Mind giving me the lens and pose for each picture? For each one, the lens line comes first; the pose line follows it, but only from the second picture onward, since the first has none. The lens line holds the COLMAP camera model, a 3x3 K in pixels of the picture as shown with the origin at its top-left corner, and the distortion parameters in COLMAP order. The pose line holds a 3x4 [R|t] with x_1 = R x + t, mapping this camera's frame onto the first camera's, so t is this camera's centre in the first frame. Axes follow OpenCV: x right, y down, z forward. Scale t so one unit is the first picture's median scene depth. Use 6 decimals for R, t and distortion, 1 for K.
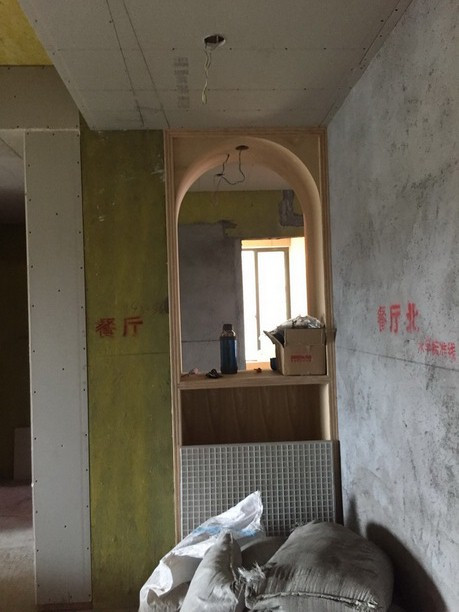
lens RADIAL K [[526.4, 0, 229.5], [0, 526.4, 306.0], [0, 0, 1]] dist [0.077473, -0.129539]
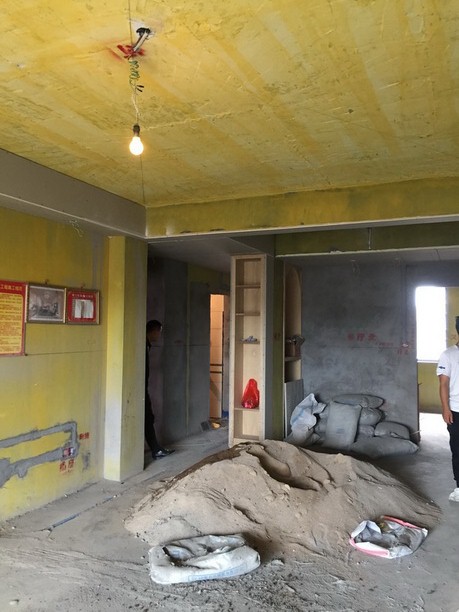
lens RADIAL K [[526.4, 0, 229.5], [0, 526.4, 306.0], [0, 0, 1]] dist [0.077473, -0.129539]
pose [[0.469609, 0.083715, 0.878897, -2.519055], [-0.048438, 0.996438, -0.069030, 0.078347], [-0.881545, -0.010155, 0.471991, 0.012514]]
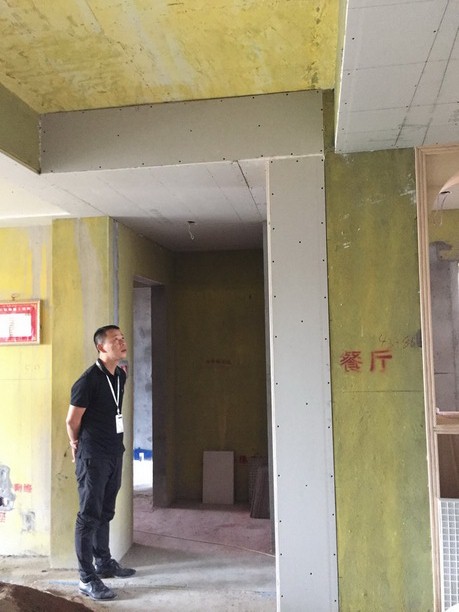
lens RADIAL K [[526.4, 0, 229.5], [0, 526.4, 306.0], [0, 0, 1]] dist [0.077473, -0.129539]
pose [[0.971233, 0.003040, -0.238112, -0.220648], [-0.011931, 0.999284, -0.035910, -0.020501], [0.237833, 0.037718, 0.970574, 0.038212]]
